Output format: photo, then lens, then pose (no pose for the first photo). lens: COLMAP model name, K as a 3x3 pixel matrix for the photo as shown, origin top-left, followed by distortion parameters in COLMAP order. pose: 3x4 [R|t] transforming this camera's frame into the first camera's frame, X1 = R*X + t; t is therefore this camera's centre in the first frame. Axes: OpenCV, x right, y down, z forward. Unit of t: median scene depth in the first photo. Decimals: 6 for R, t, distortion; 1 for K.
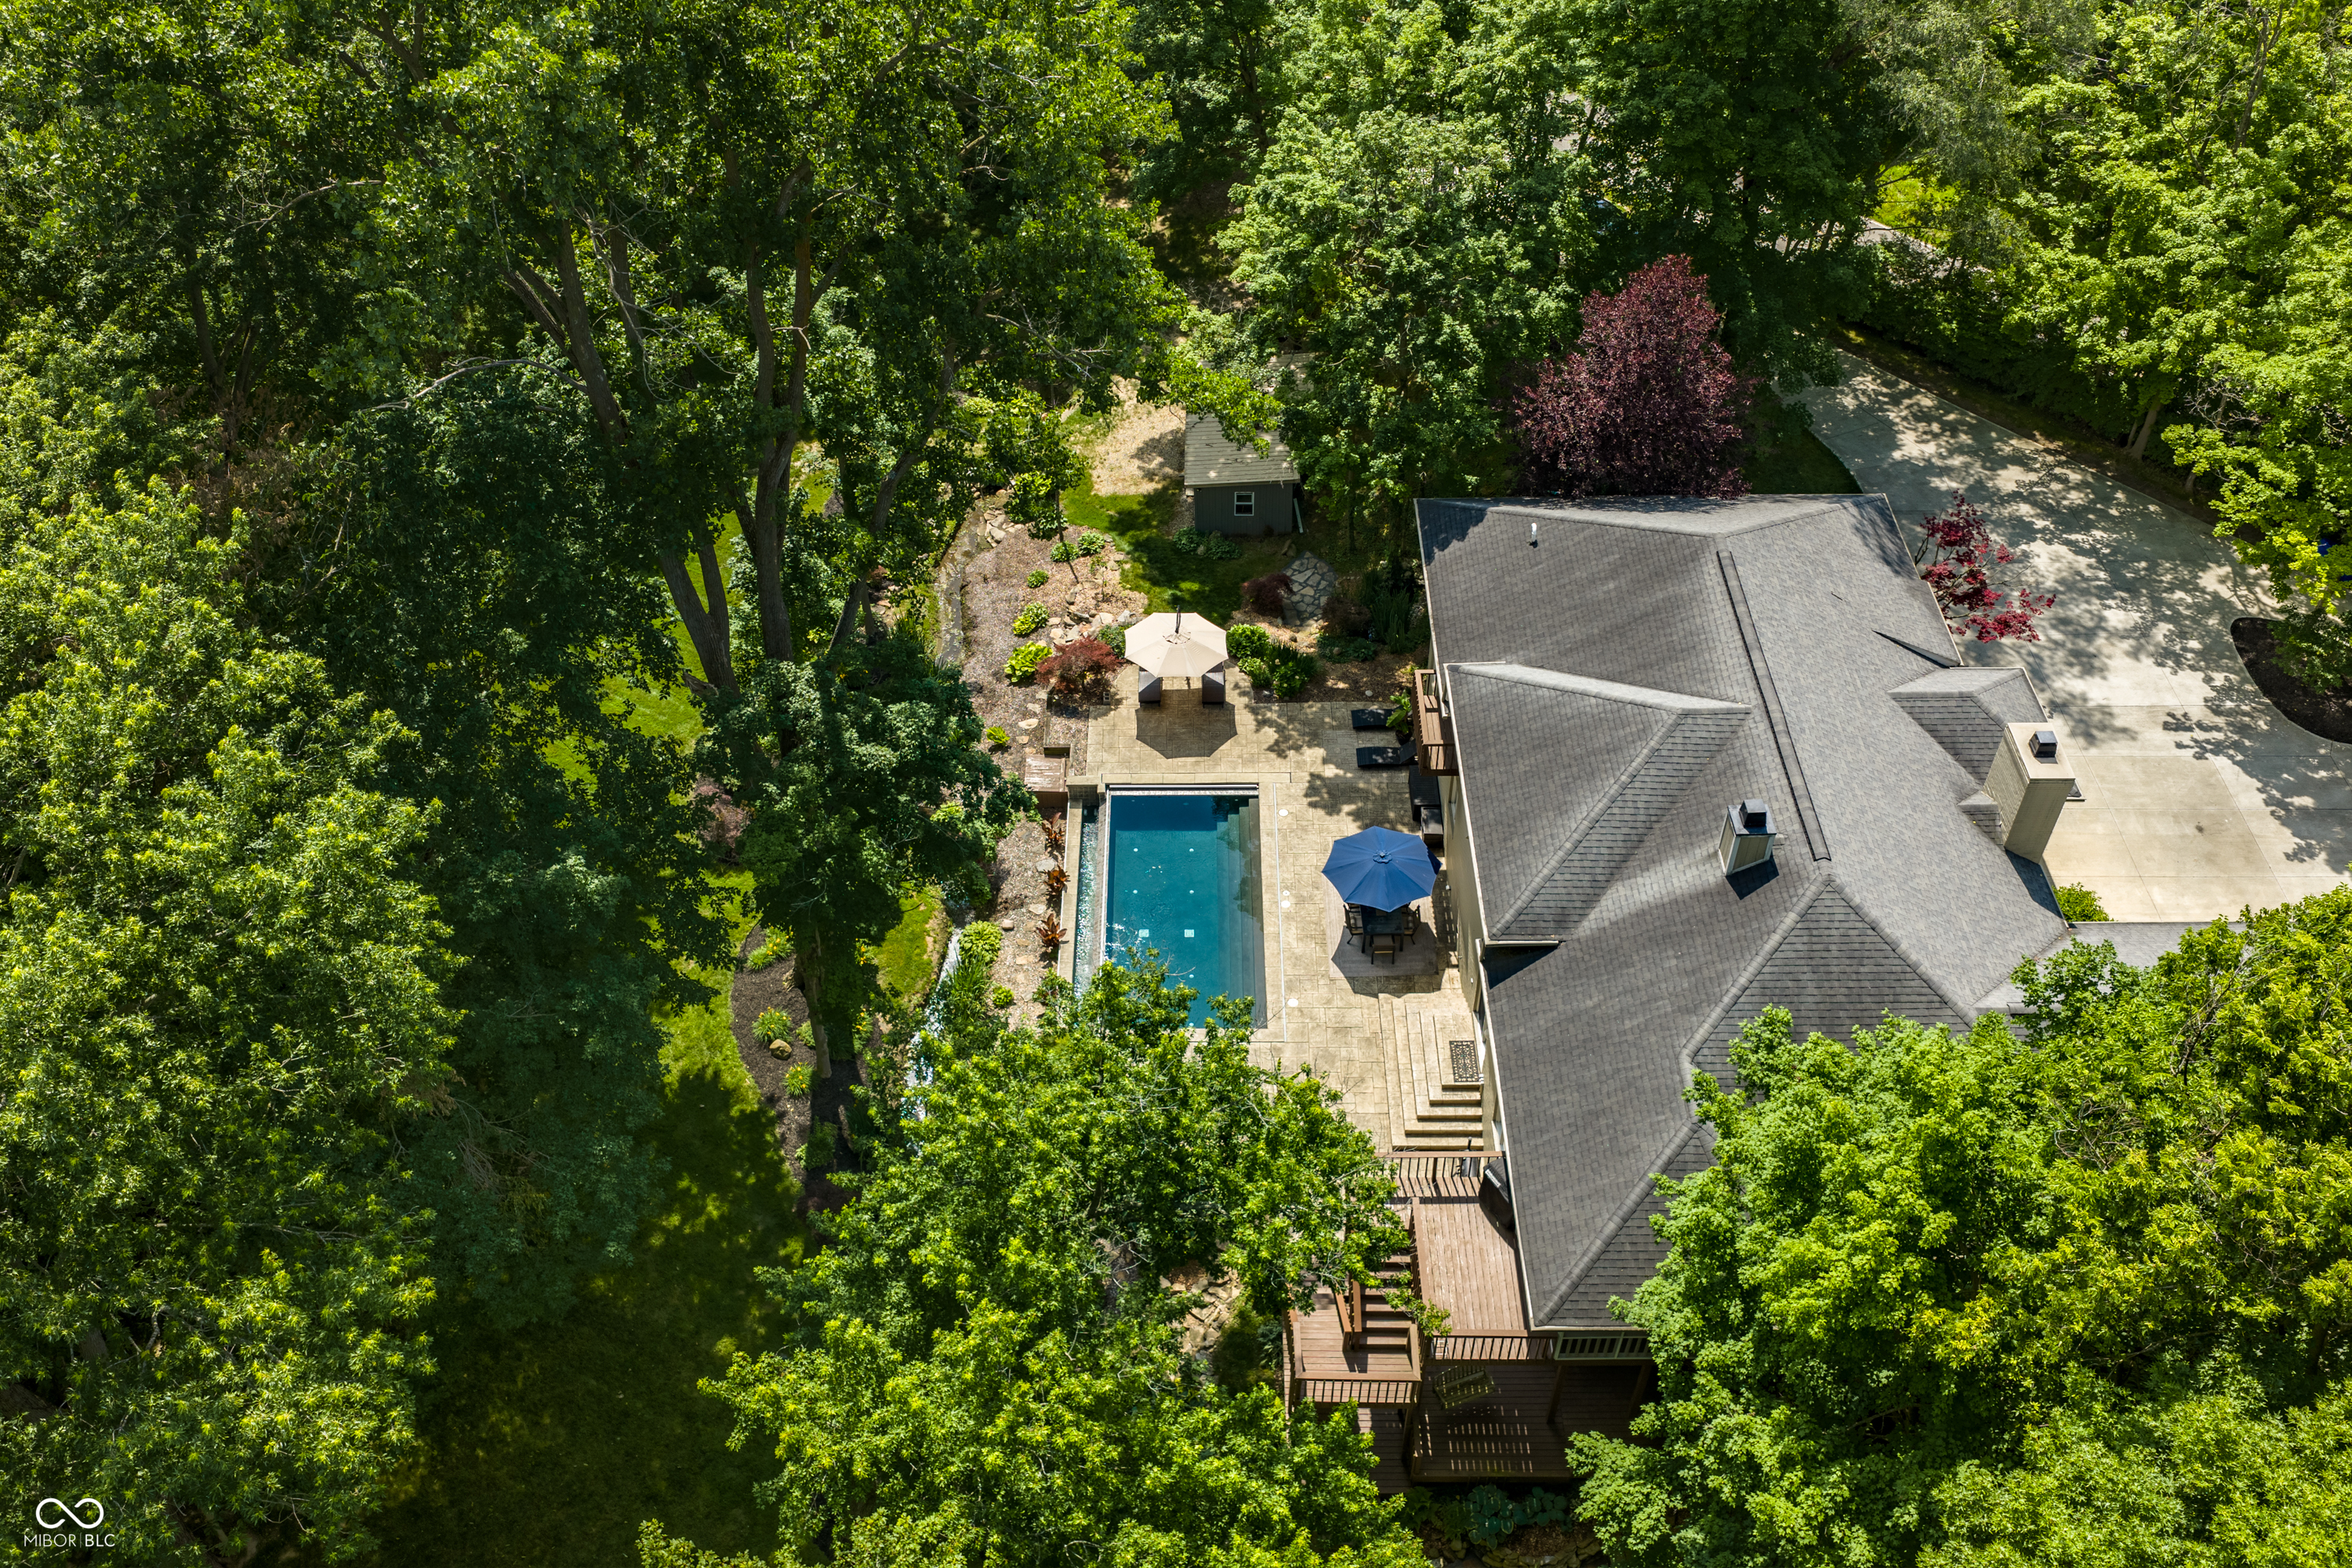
lens RADIAL K [[2018.0, 0, 1176.0], [0, 2018.0, 784.0], [0, 0, 1]] dist [-0.001751, 0.006098]
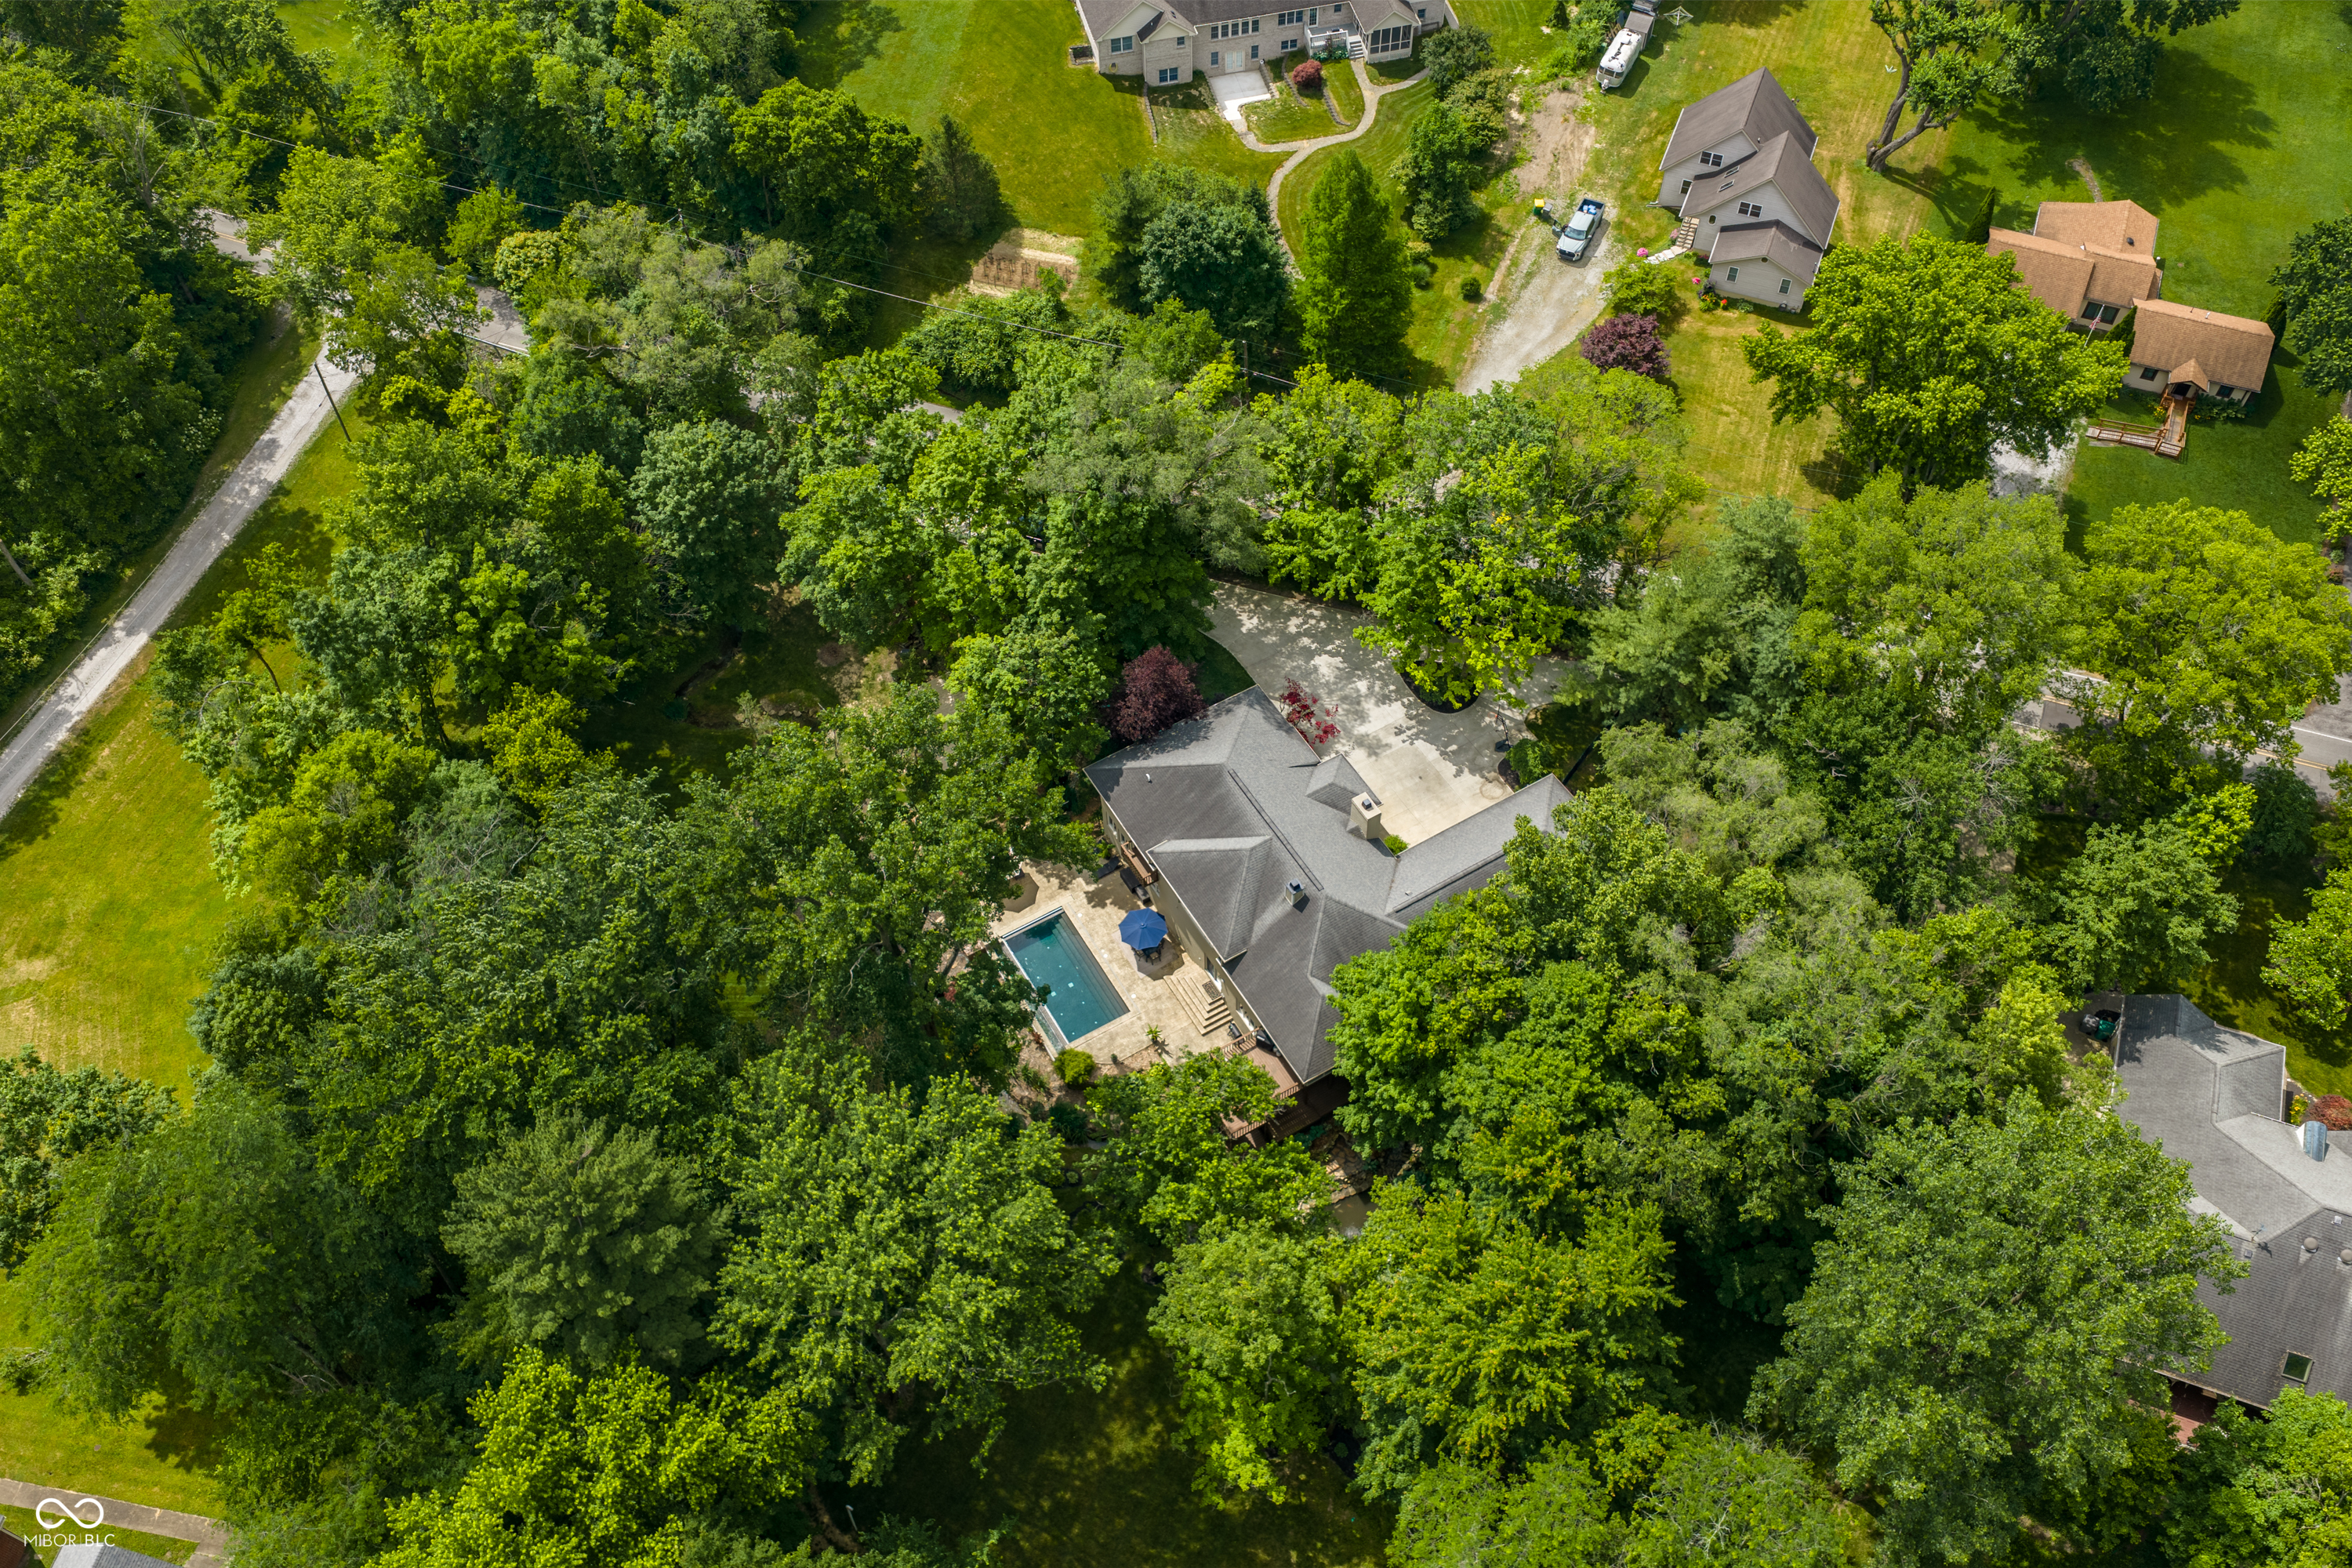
lens RADIAL K [[1927.5, 0, 1247.6], [0, 1927.5, 826.7], [0, 0, 1]] dist [0.002066, 0.001161]
pose [[0.853968, -0.426343, 0.298278, -0.414163], [0.365891, 0.899623, 0.238331, -0.556734], [-0.369948, -0.094390, 0.924245, -1.118582]]
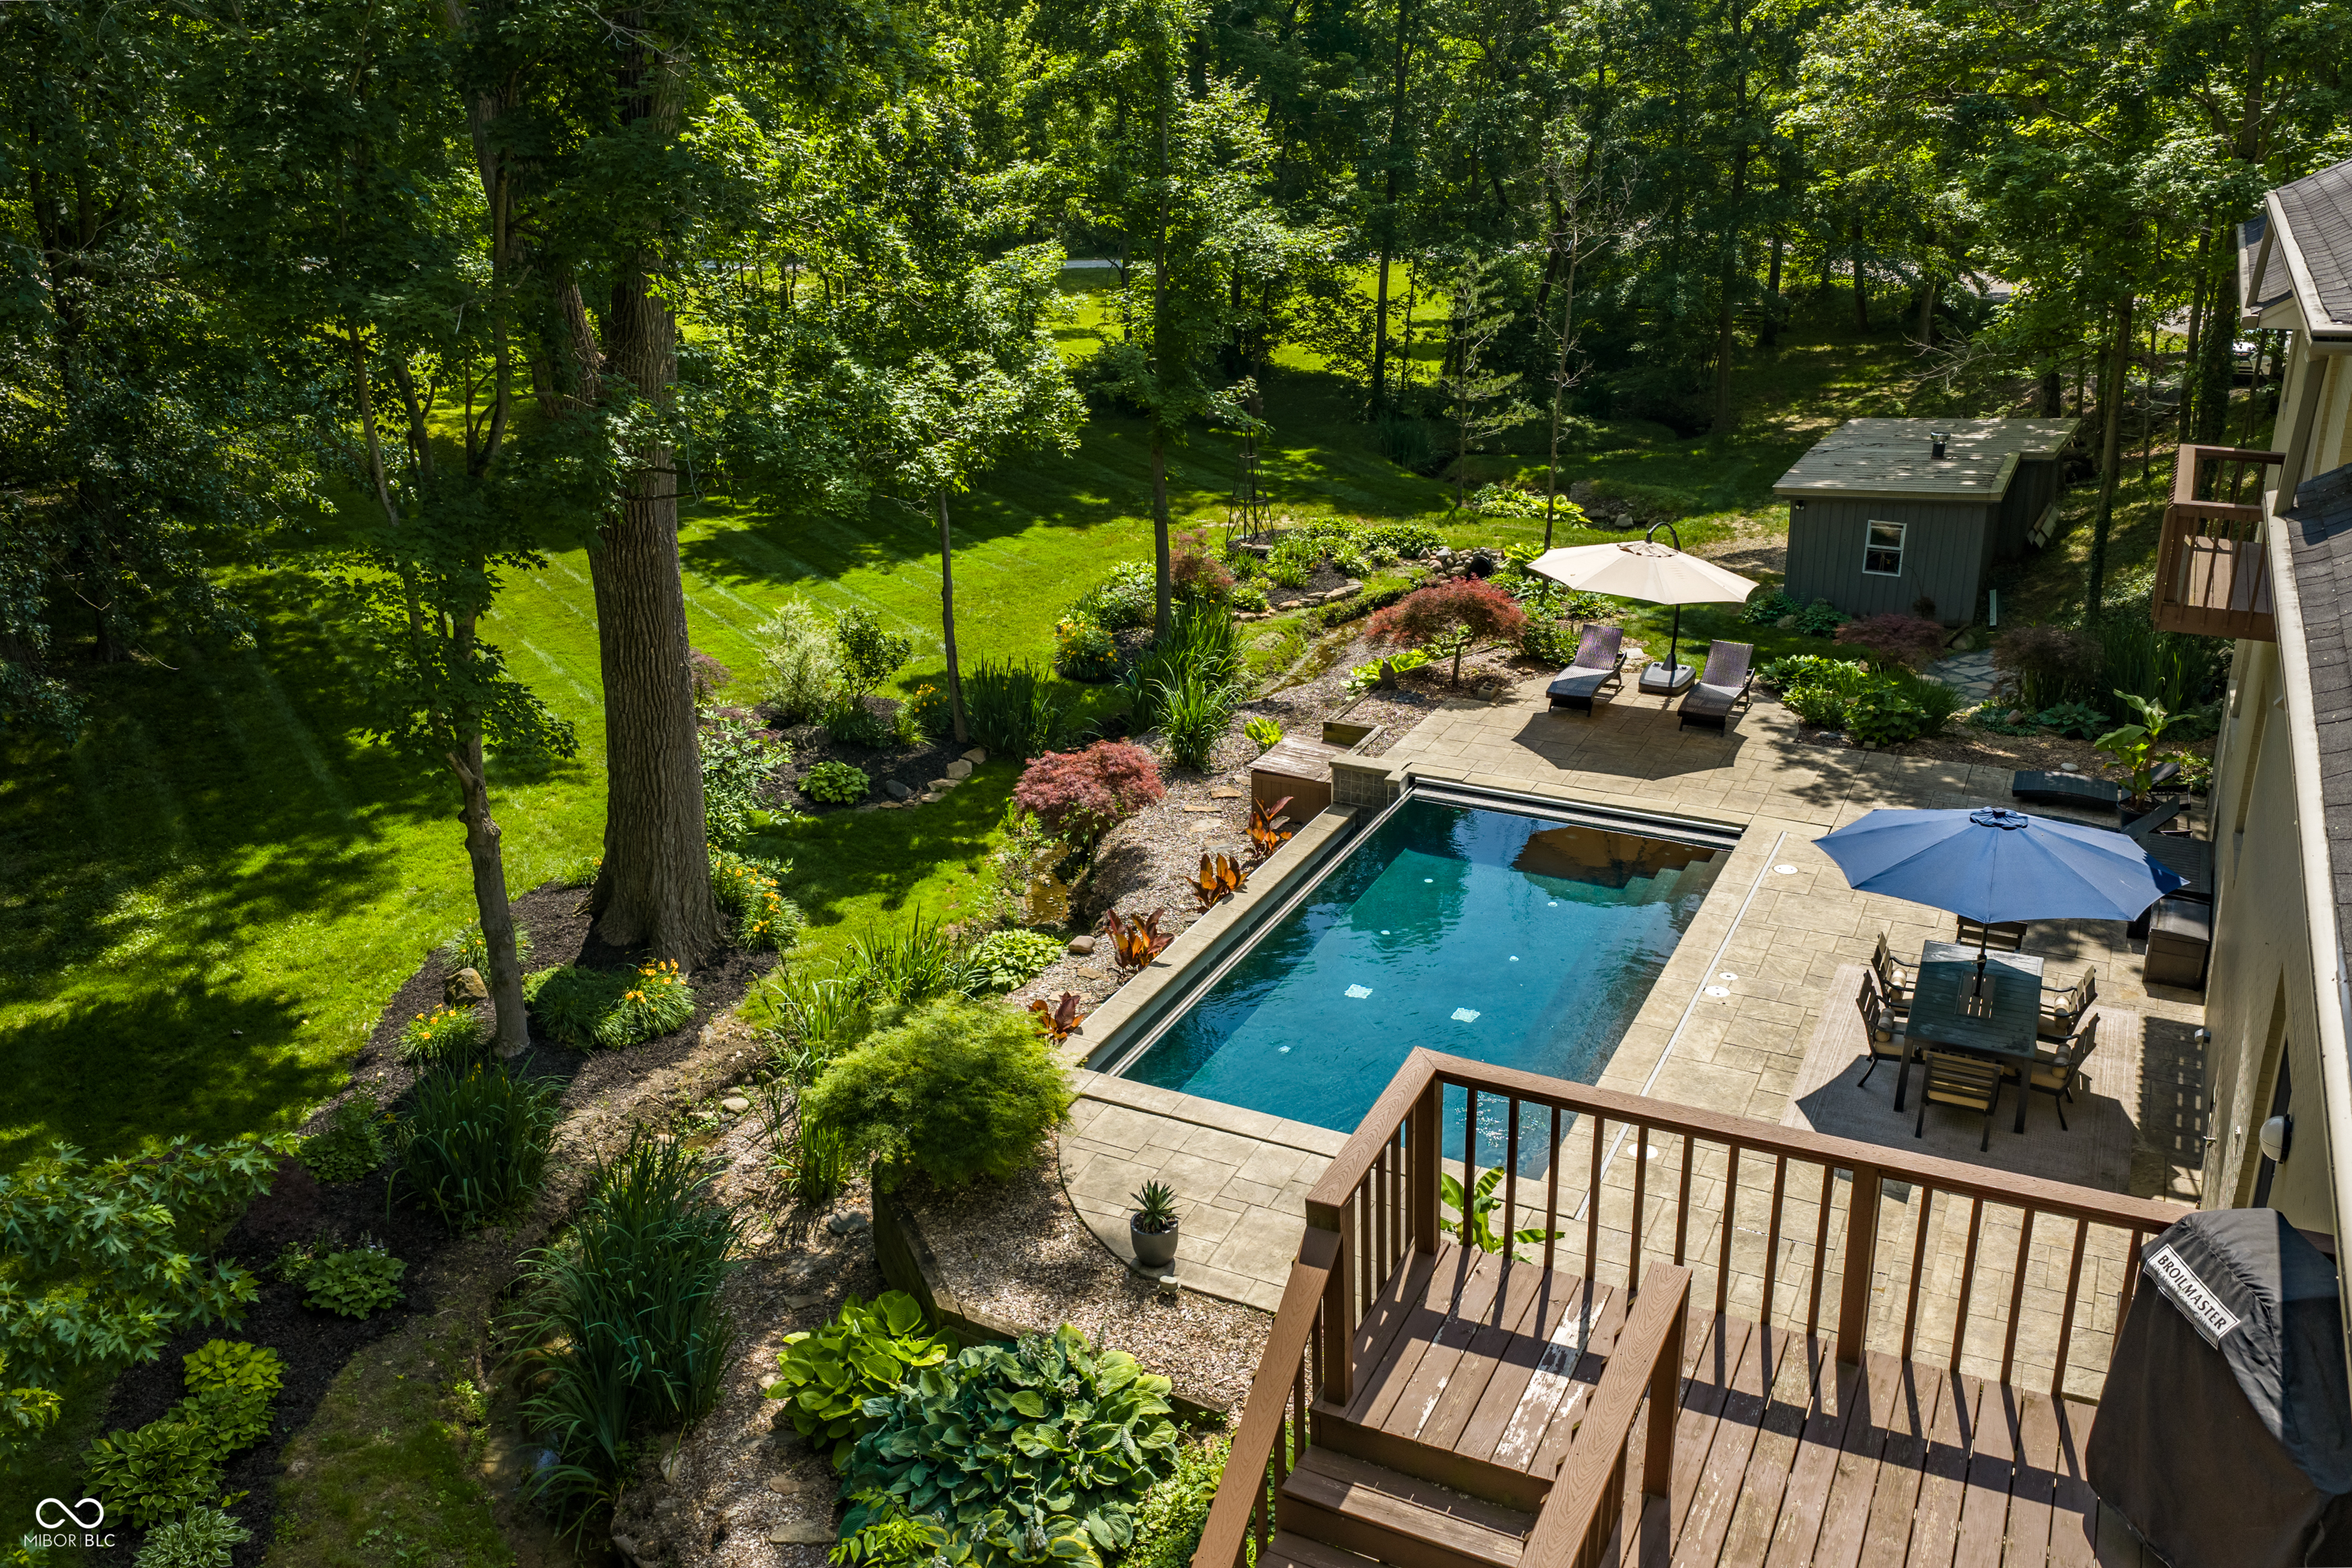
lens RADIAL K [[1927.5, 0, 1247.6], [0, 1927.5, 826.7], [0, 0, 1]] dist [0.002066, 0.001161]
pose [[0.899644, 0.170704, -0.401872, 0.121244], [-0.332394, 0.864576, -0.376859, 0.206407], [0.283118, 0.472618, 0.834552, 0.697068]]
